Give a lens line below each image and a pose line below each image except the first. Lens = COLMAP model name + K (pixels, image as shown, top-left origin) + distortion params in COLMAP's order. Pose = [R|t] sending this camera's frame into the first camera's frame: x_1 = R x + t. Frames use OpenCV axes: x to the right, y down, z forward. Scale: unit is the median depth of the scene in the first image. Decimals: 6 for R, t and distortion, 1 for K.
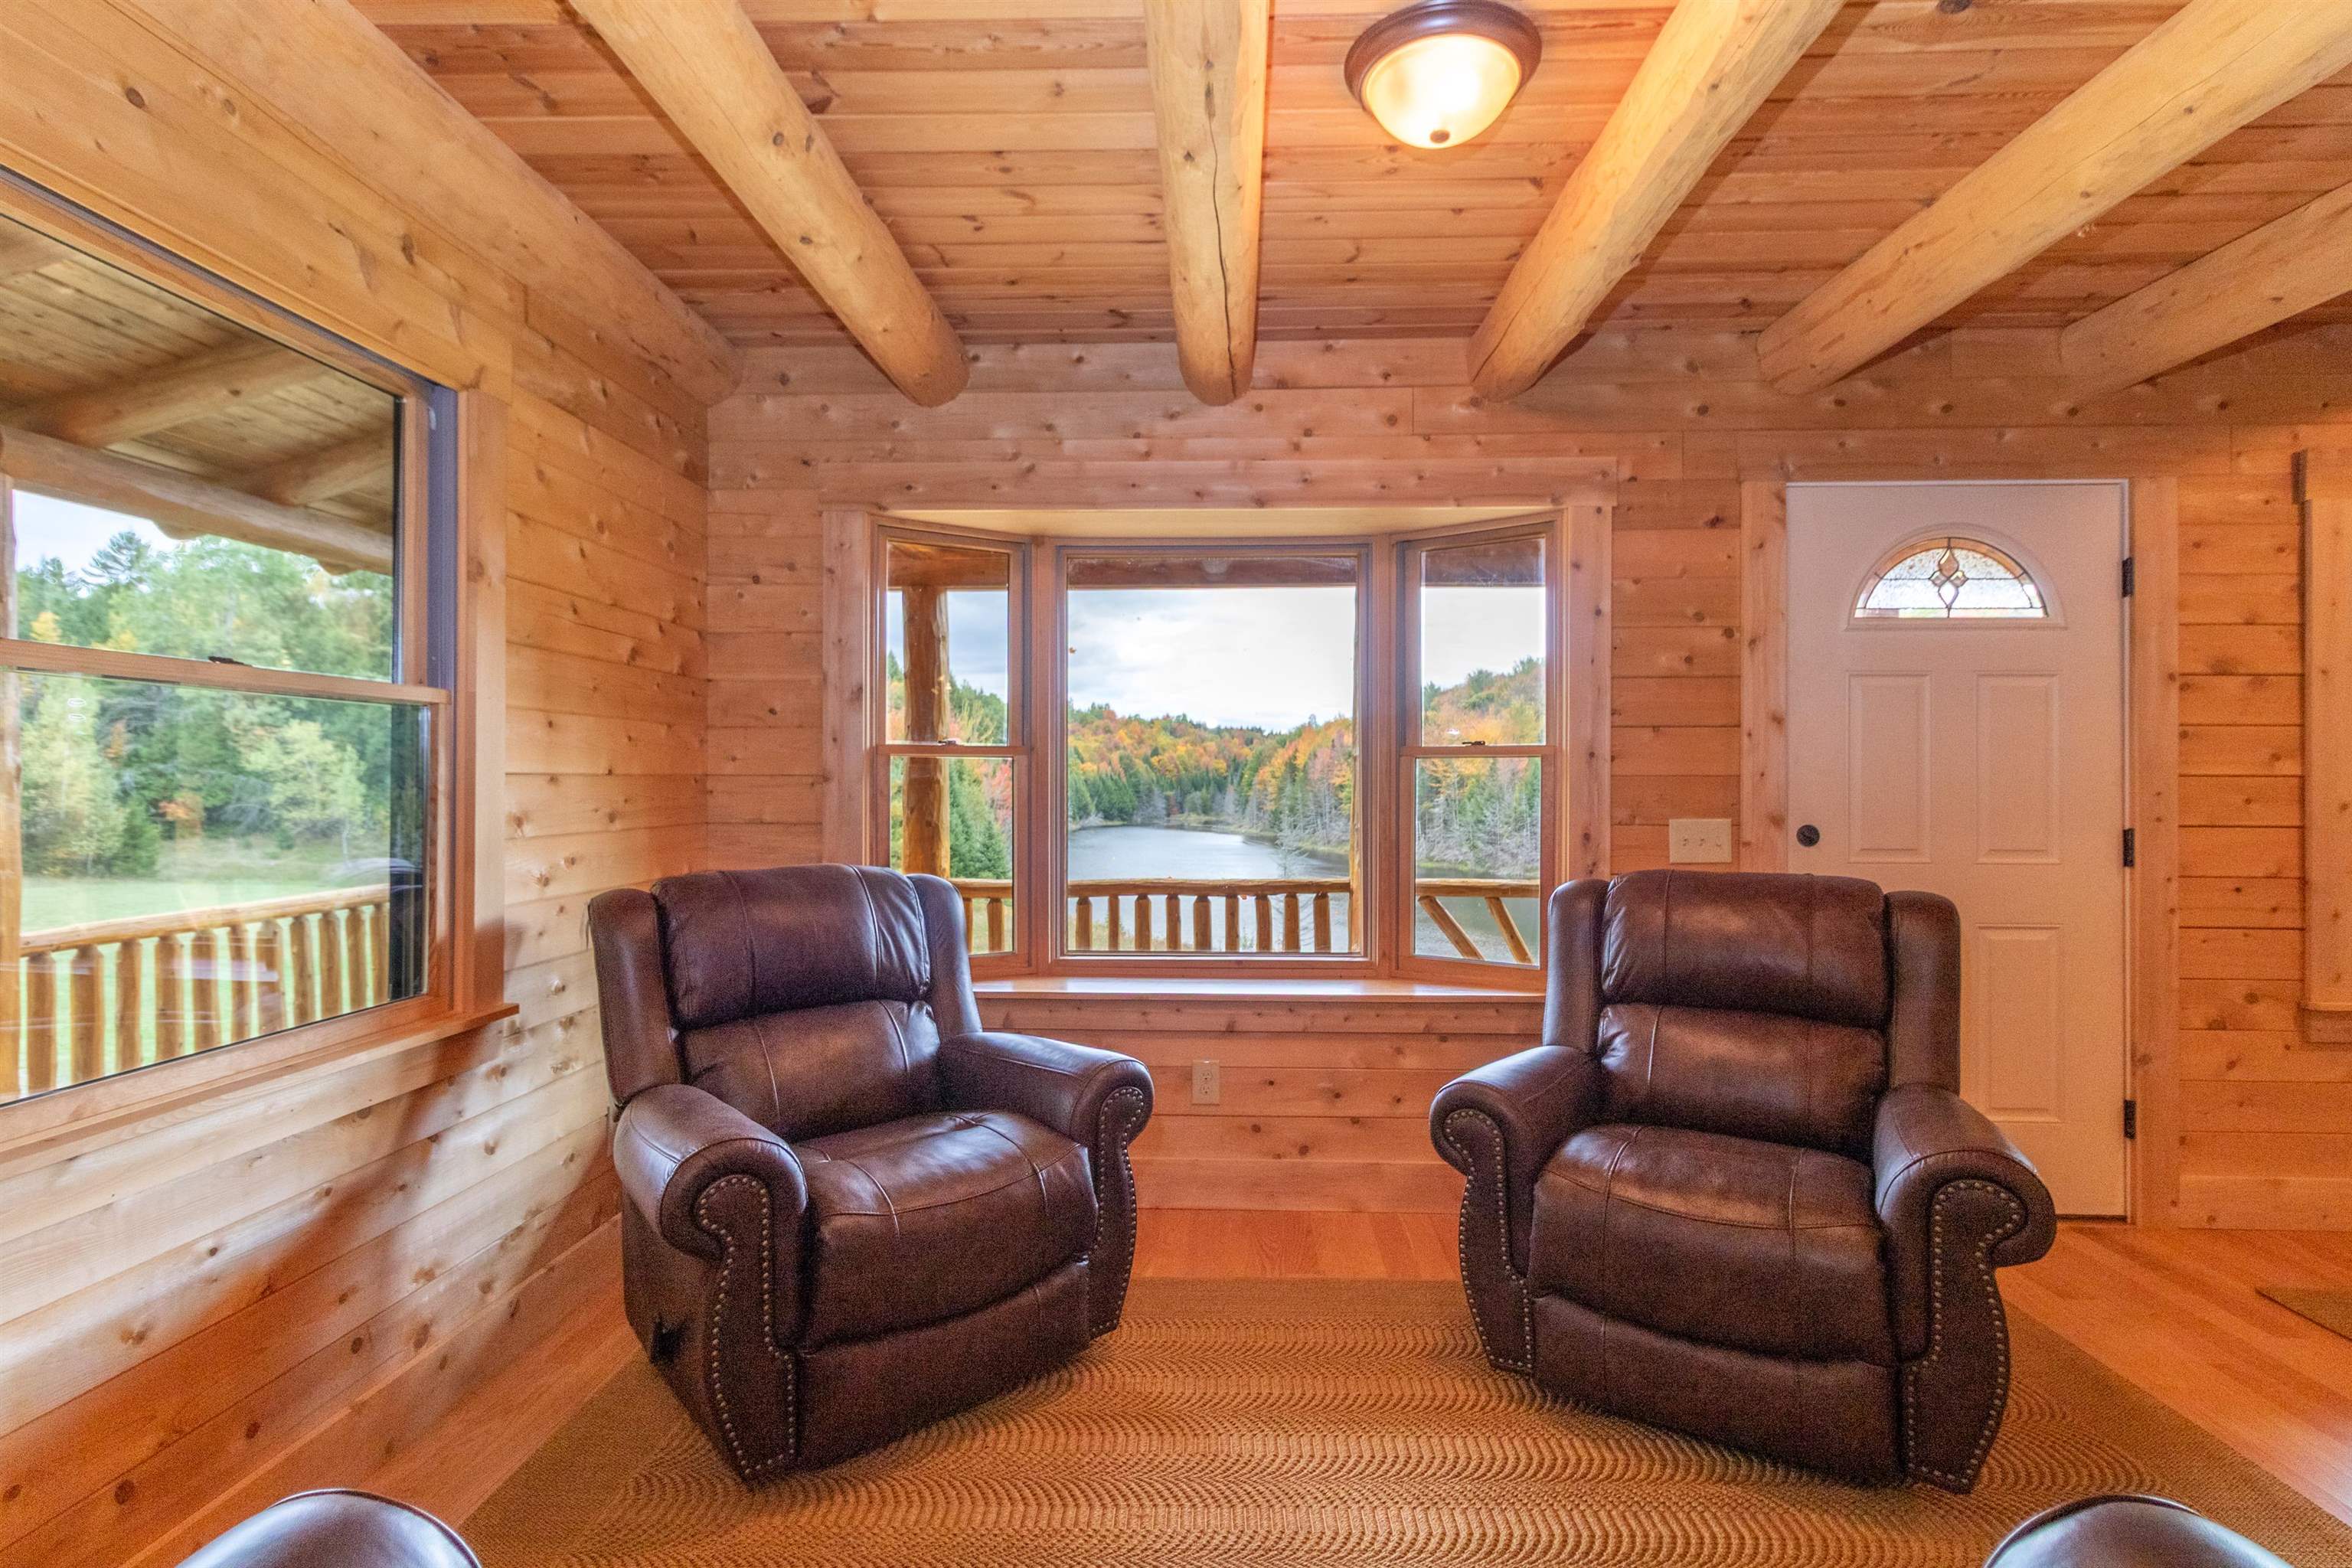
lens RADIAL K [[1120.3, 0, 1168.0], [0, 1120.3, 775.8], [0, 0, 1]] dist [0.002796, 0.000663]
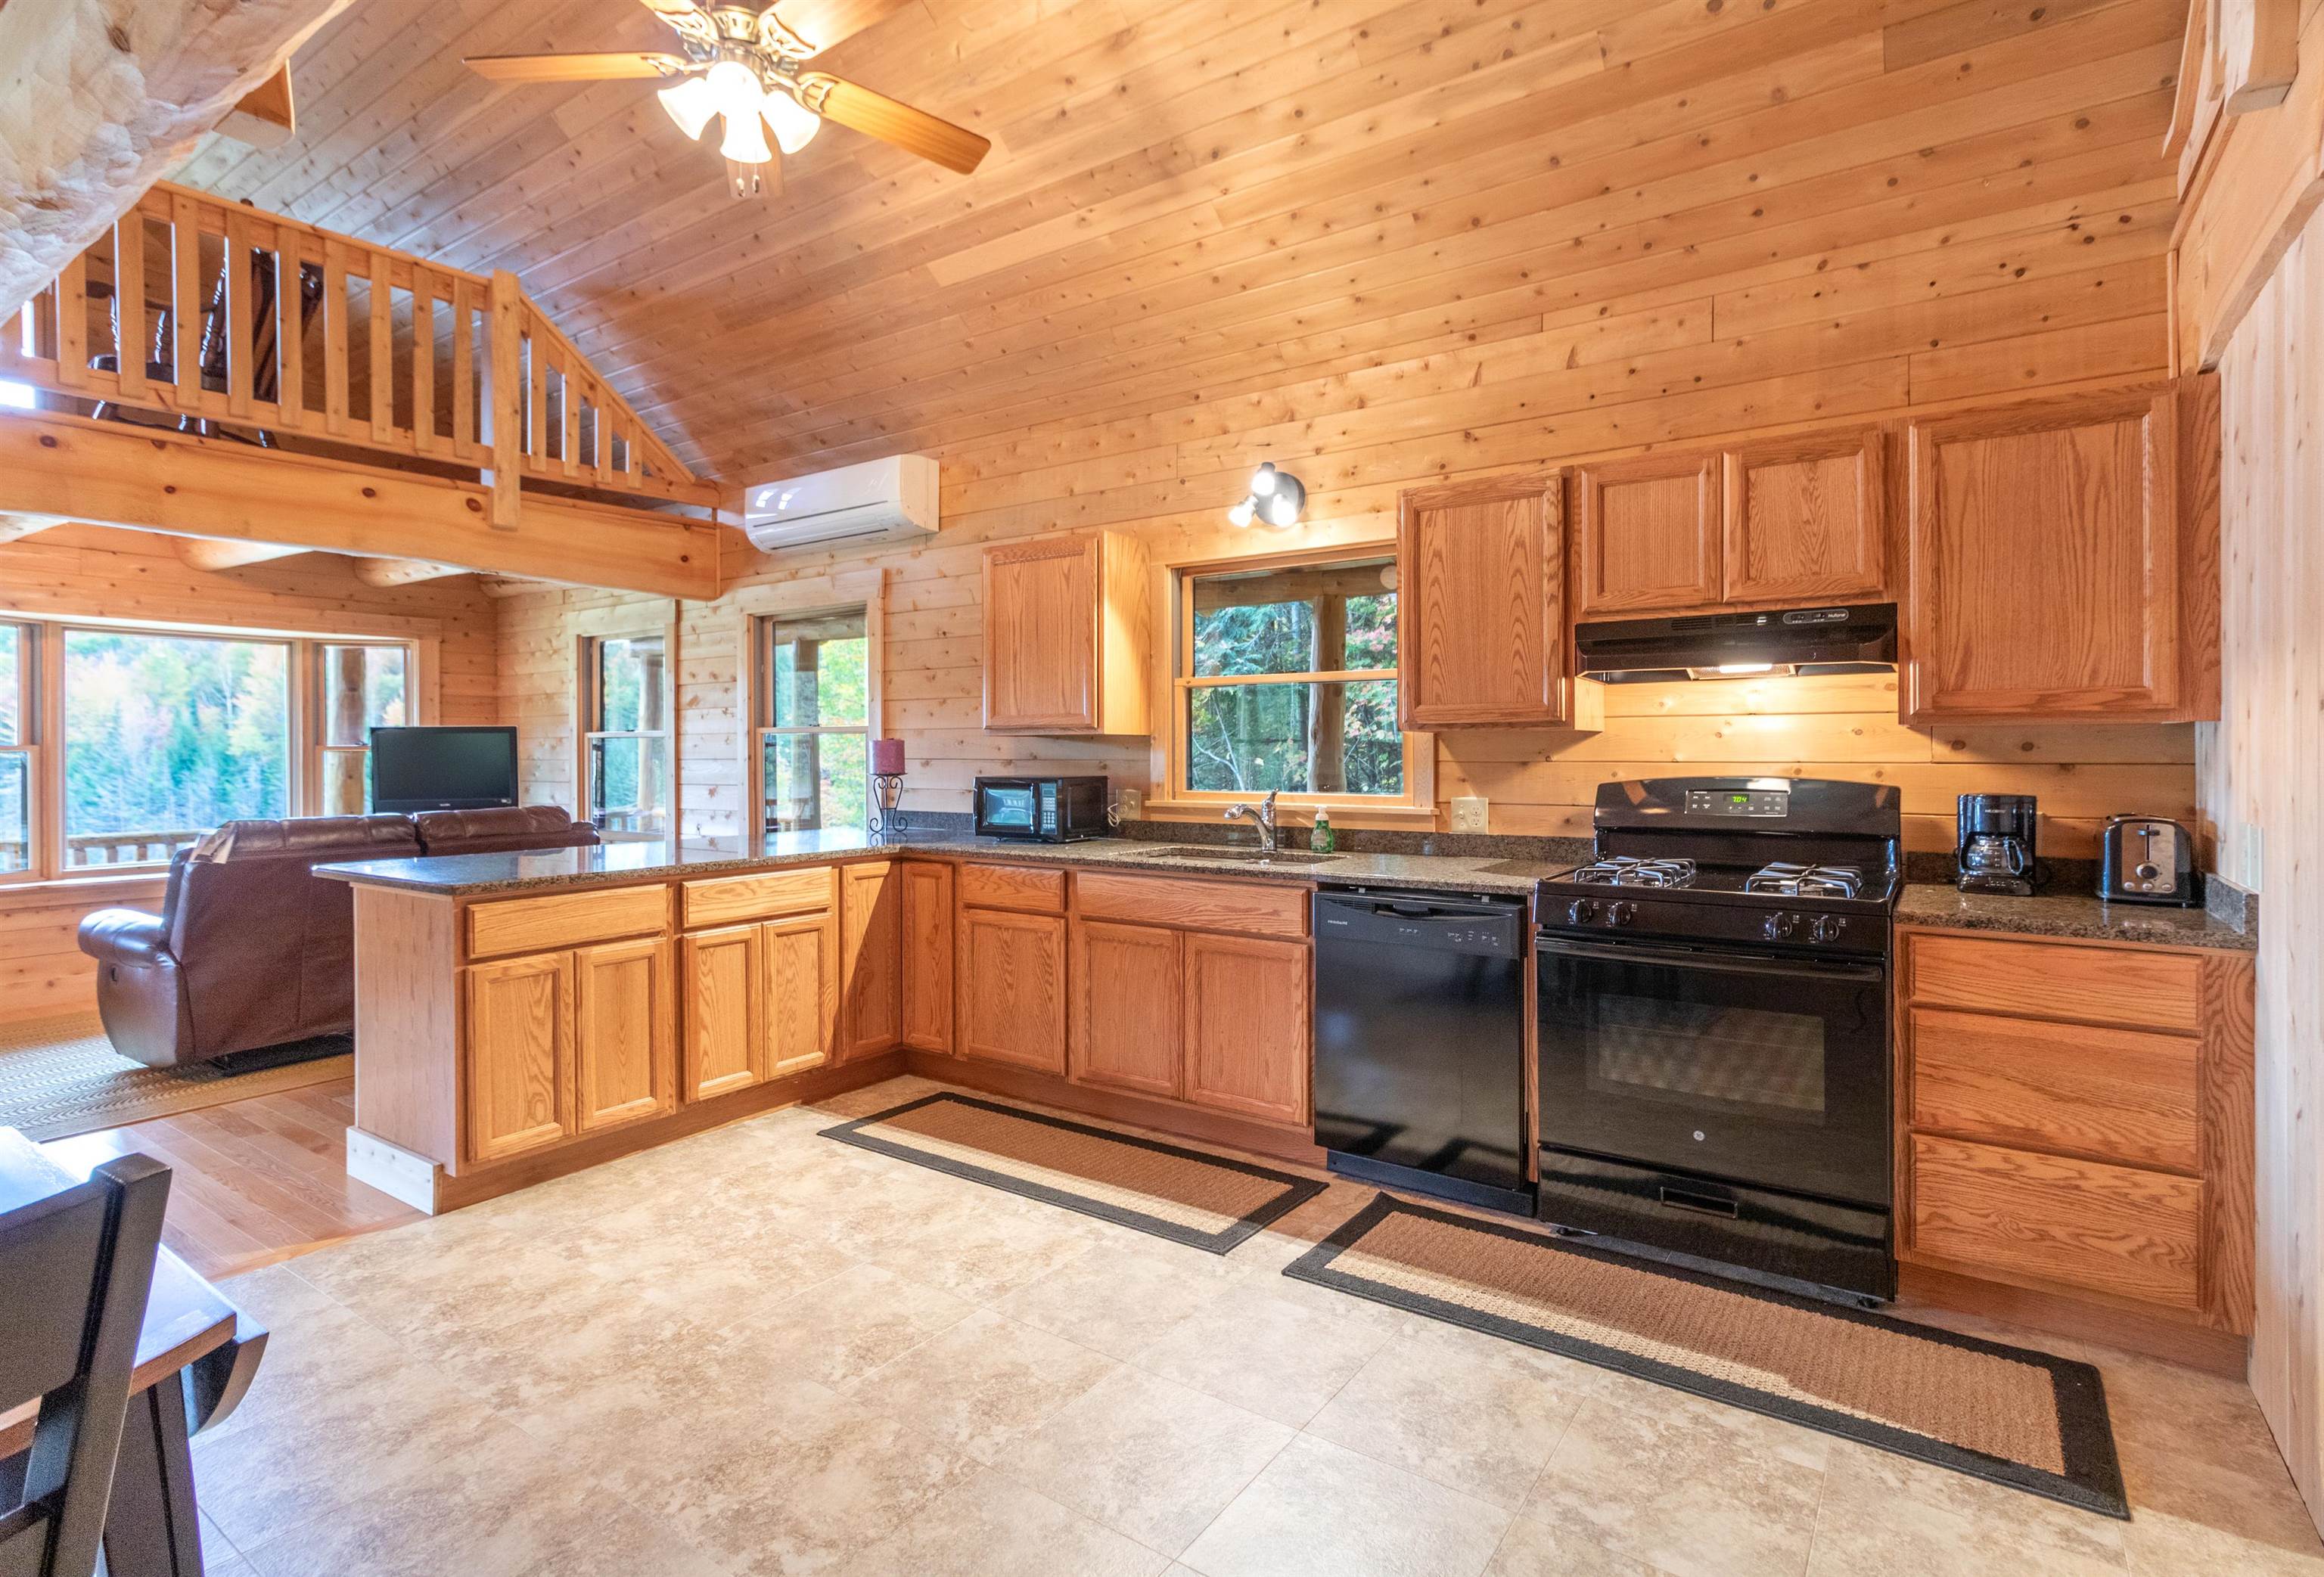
lens RADIAL K [[1105.7, 0, 1229.6], [0, 1105.7, 753.9], [0, 0, 1]] dist [0.001425, 0.000646]
pose [[0.502778, -0.008019, 0.864378, 0.570727], [-0.000639, 0.999953, 0.009649, -0.033584], [-0.864415, -0.005404, 0.502750, -1.608125]]
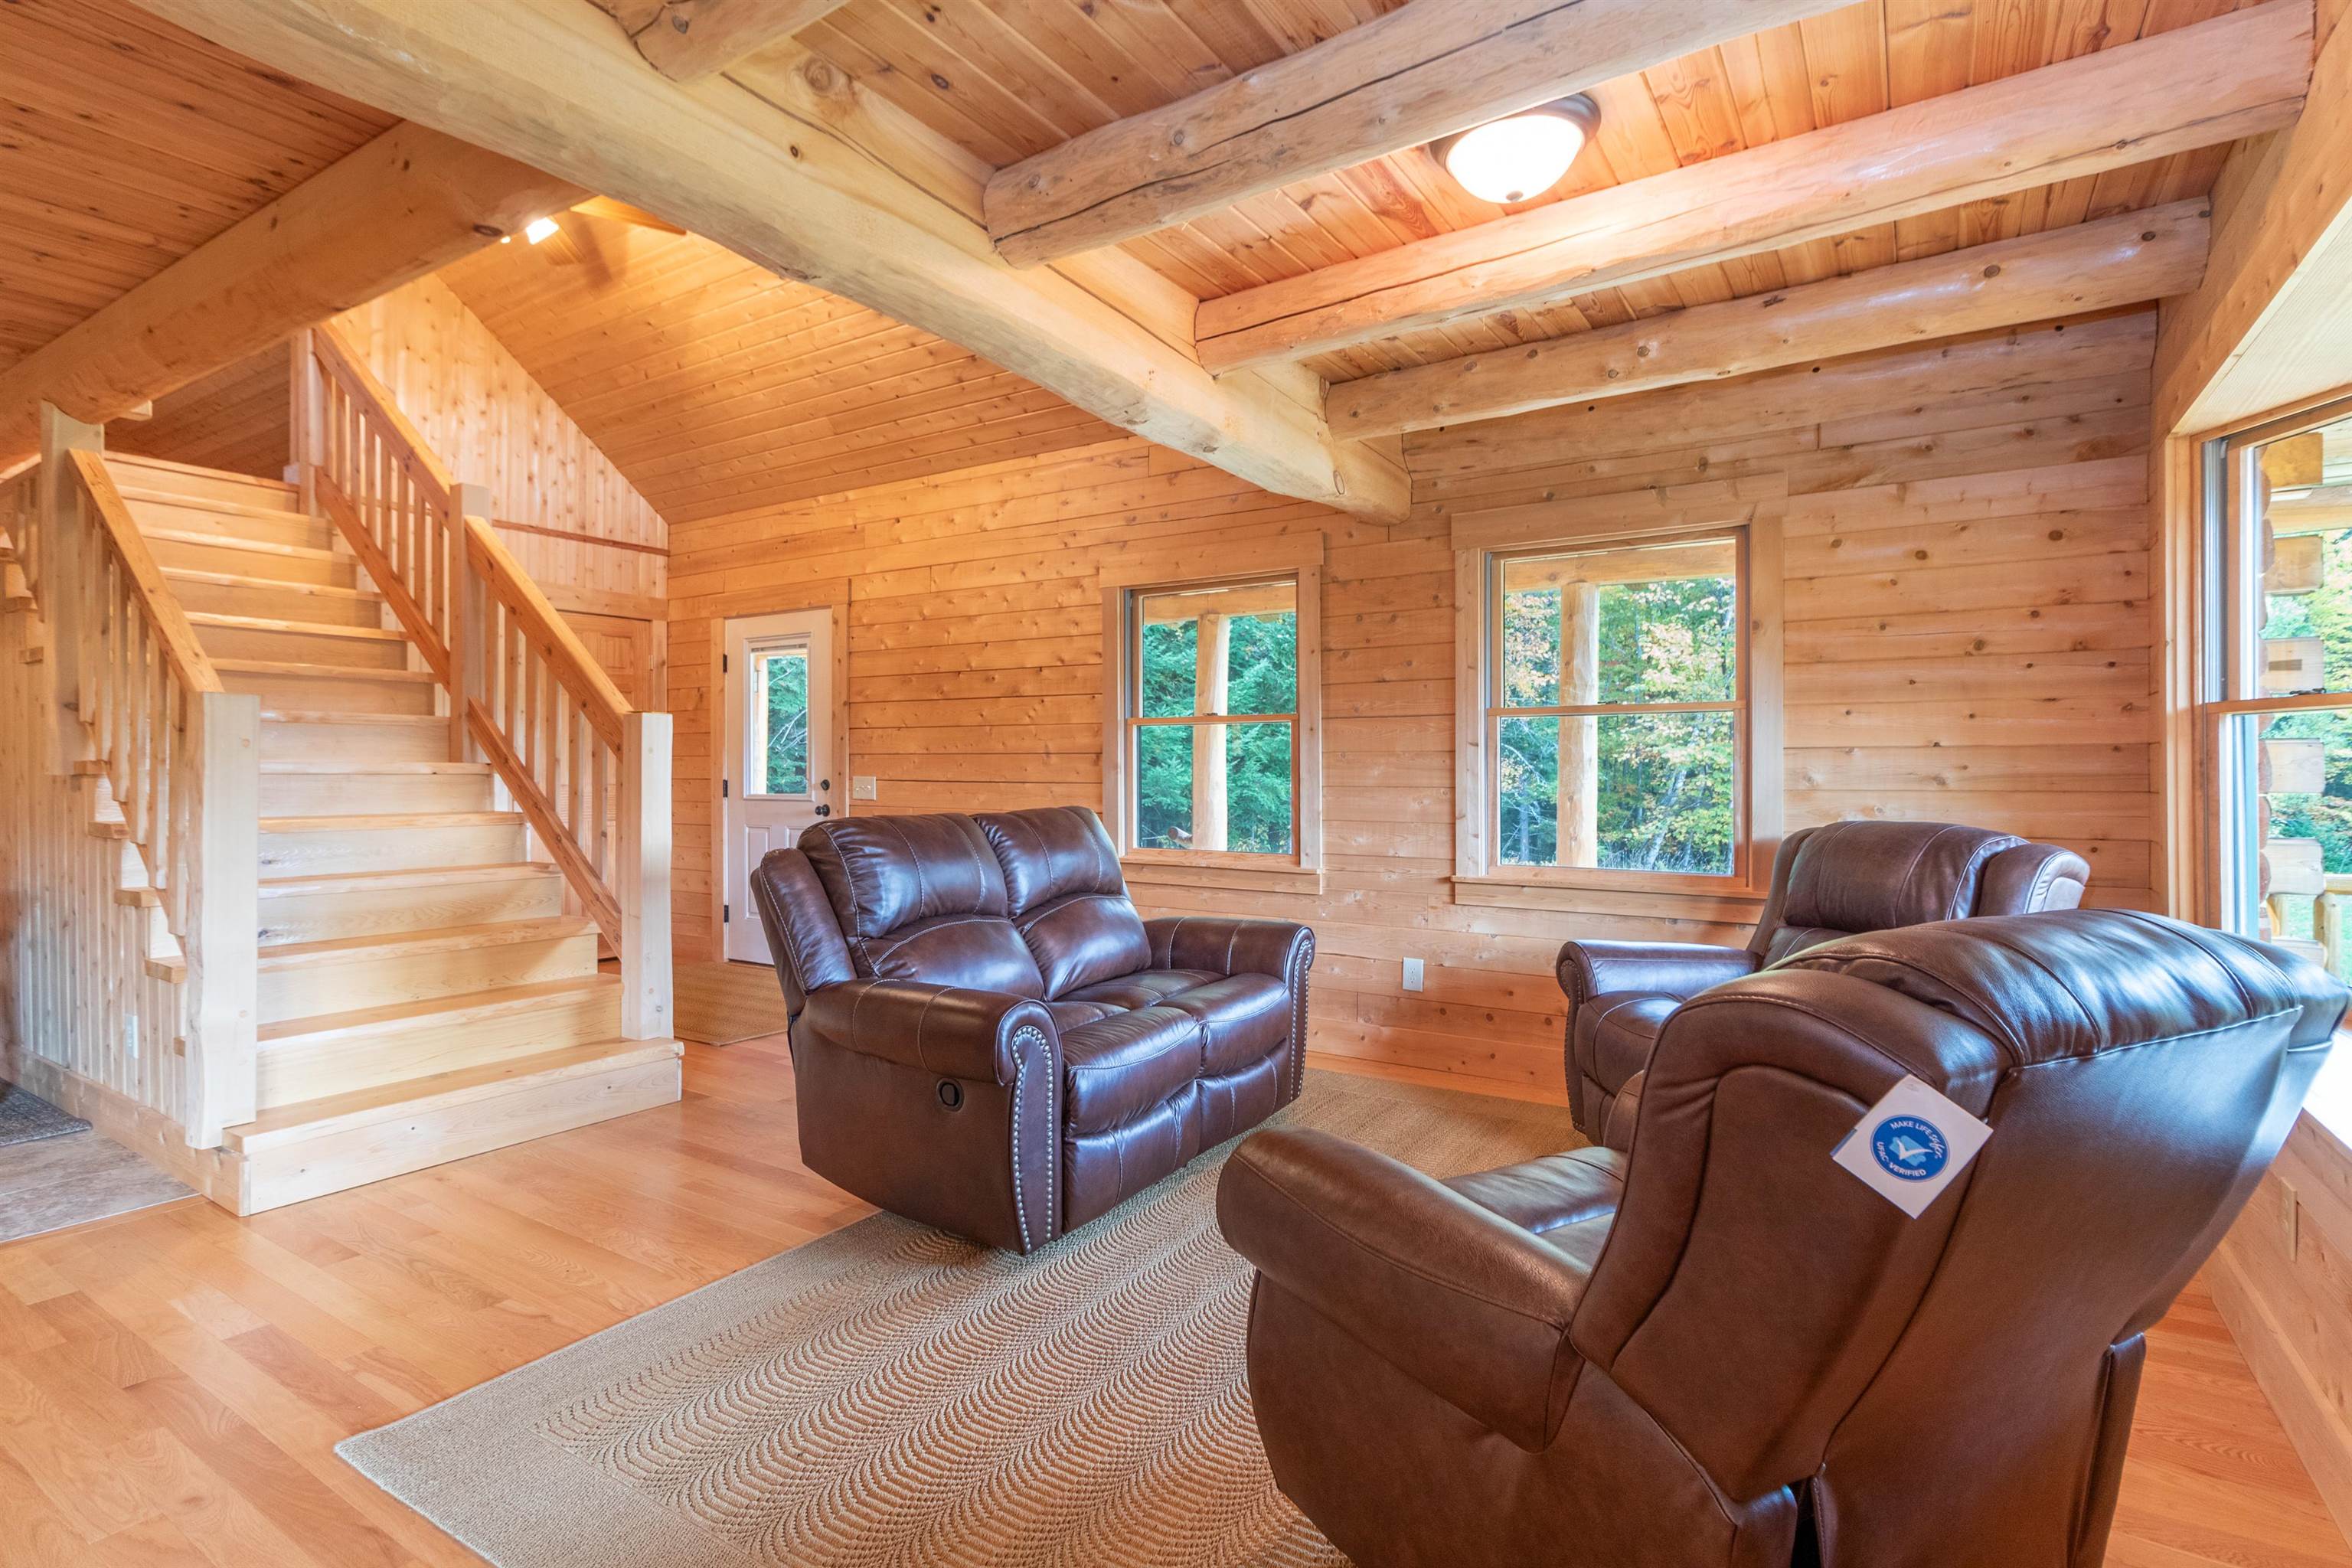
lens RADIAL K [[1120.3, 0, 1168.0], [0, 1120.3, 775.8], [0, 0, 1]] dist [0.002796, 0.000663]
pose [[-0.491784, 0.003701, -0.870709, 0.908725], [0.006900, 0.999976, 0.000353, 0.024345], [0.870690, -0.005834, -0.491798, 0.765346]]
